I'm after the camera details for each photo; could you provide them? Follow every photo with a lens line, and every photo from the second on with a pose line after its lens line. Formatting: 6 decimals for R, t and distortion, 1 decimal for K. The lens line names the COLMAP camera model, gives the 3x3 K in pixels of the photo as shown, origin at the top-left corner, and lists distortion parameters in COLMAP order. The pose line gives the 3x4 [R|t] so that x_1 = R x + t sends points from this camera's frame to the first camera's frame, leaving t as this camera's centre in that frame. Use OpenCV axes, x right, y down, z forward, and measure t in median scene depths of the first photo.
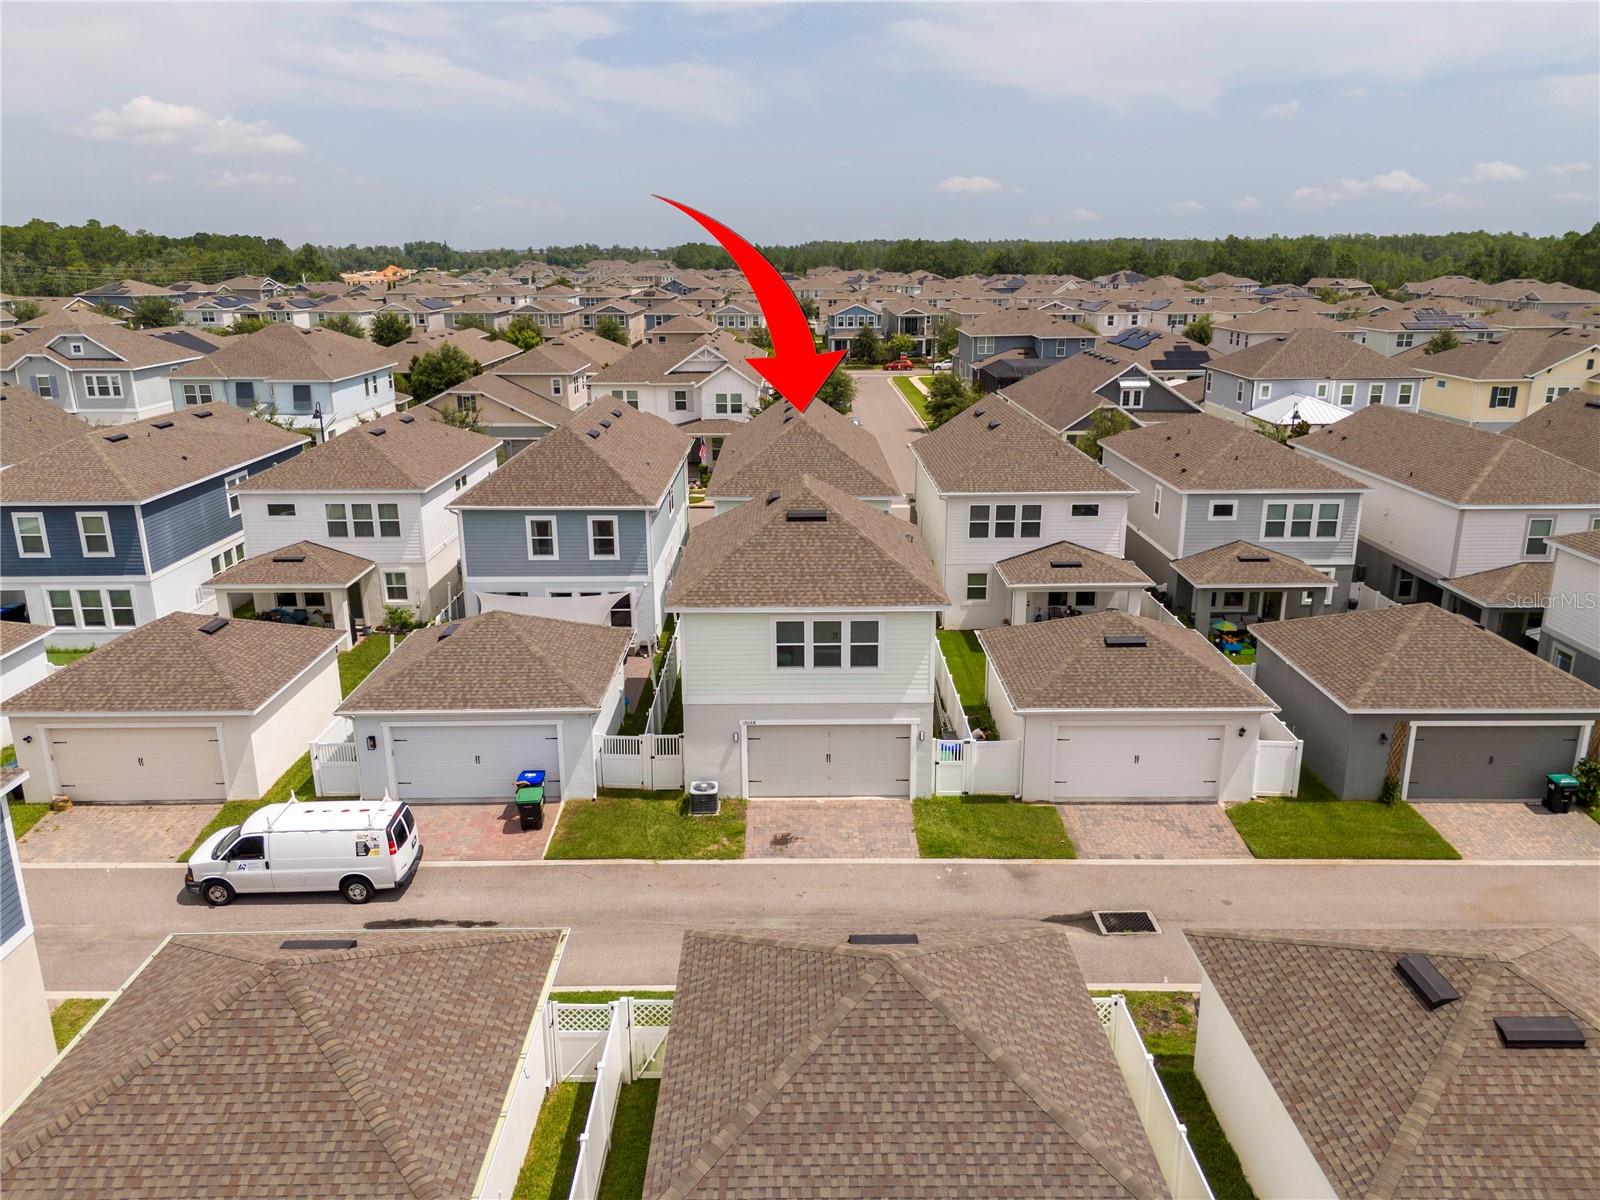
lens RADIAL K [[1187.4, 0, 800.0], [0, 1187.4, 600.0], [0, 0, 1]] dist [0.057714, -0.054411]
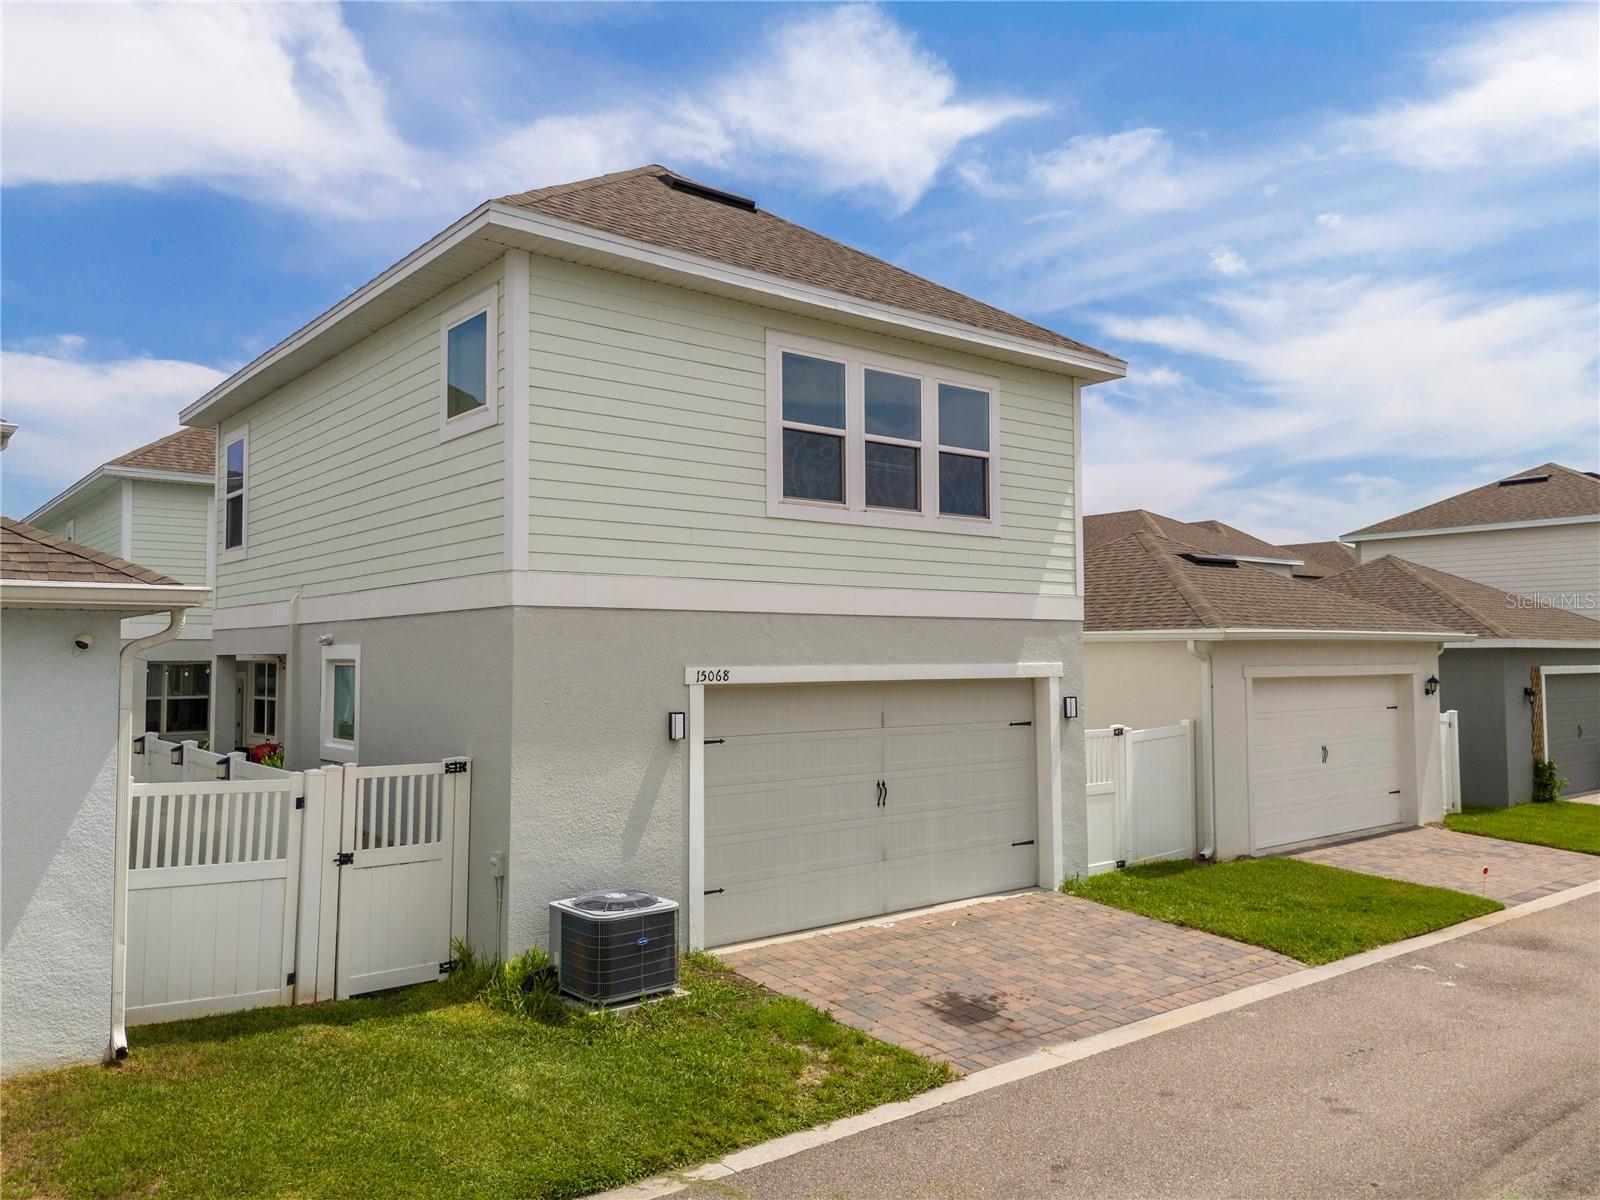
lens RADIAL K [[1187.3, 0, 800.0], [0, 1187.3, 600.0], [0, 0, 1]] dist [0.093499, -0.170605]
pose [[0.778212, 0.034313, 0.627064, -0.222920], [0.176612, 0.946250, -0.270961, 0.174929], [-0.602657, 0.321612, 0.730322, 0.762182]]
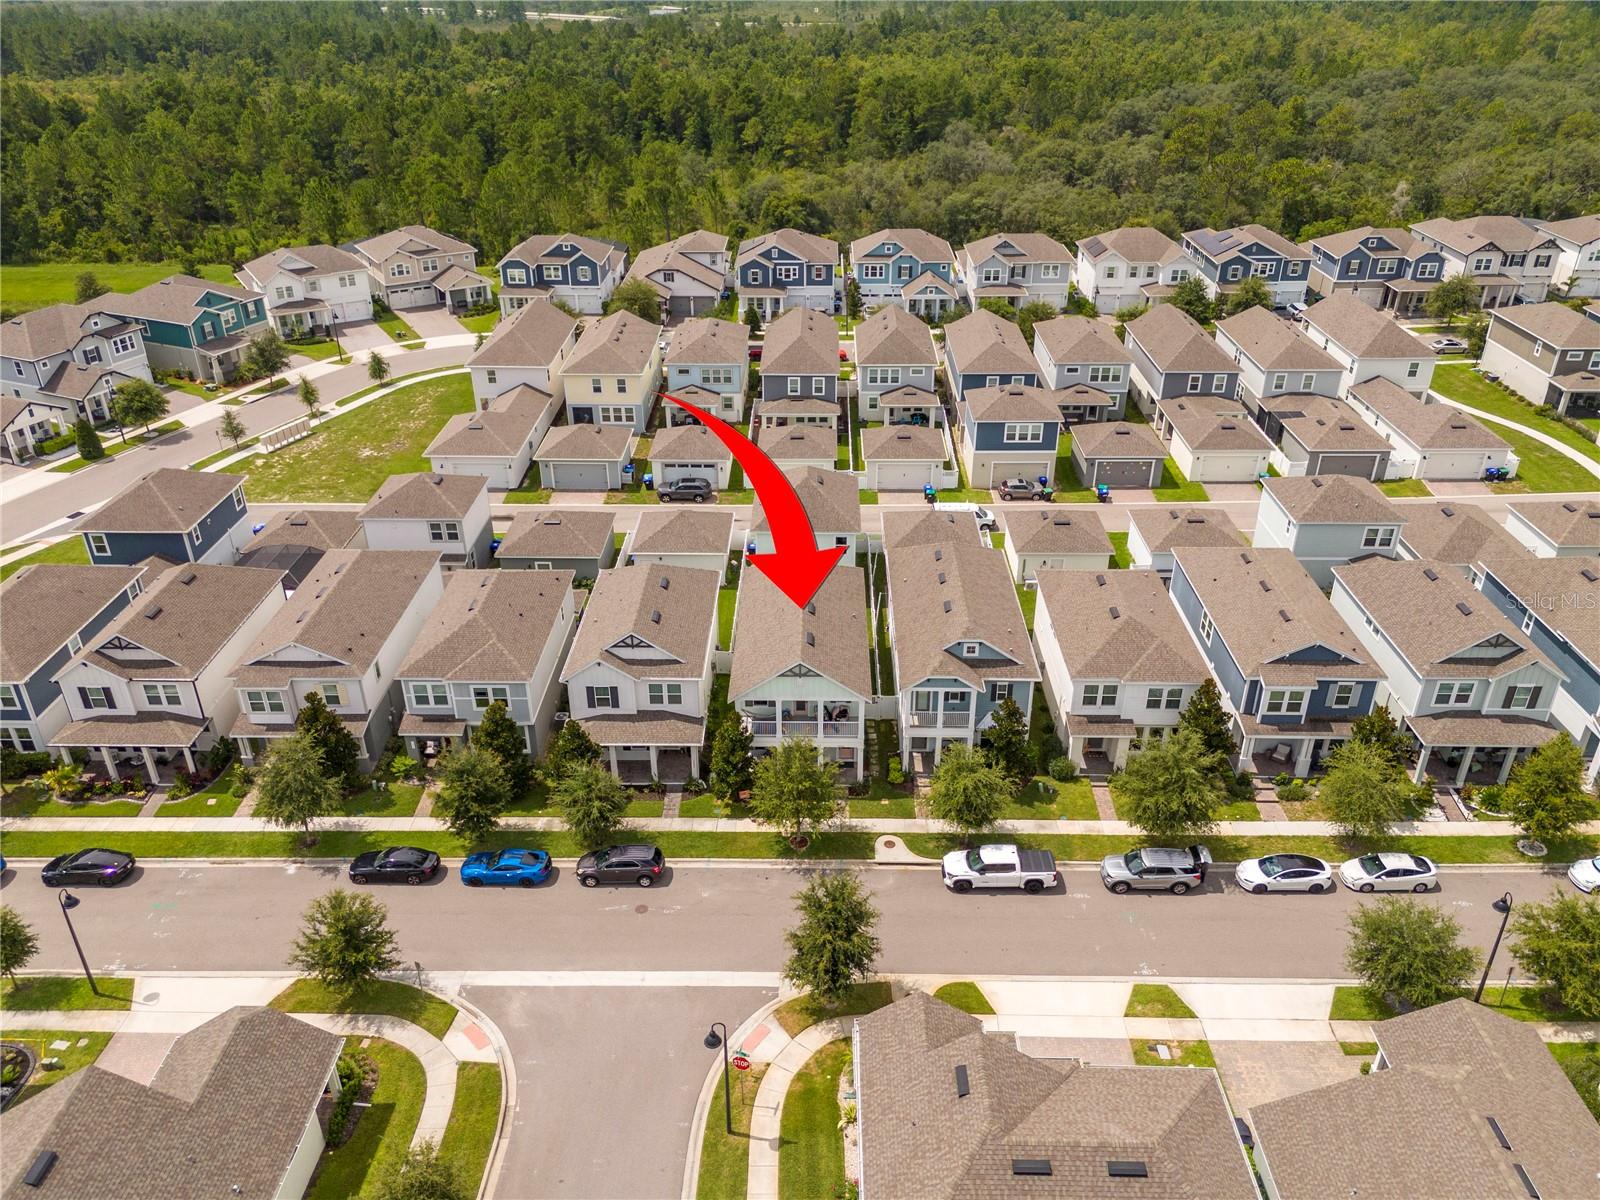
lens RADIAL K [[1187.4, 0, 800.0], [0, 1187.4, 600.0], [0, 0, 1]] dist [0.057714, -0.054411]
pose [[0.999702, 0.003548, -0.024152, -0.123321], [0.001955, 0.974567, 0.224088, -0.150980], [0.024333, -0.224069, 0.974270, -1.335076]]
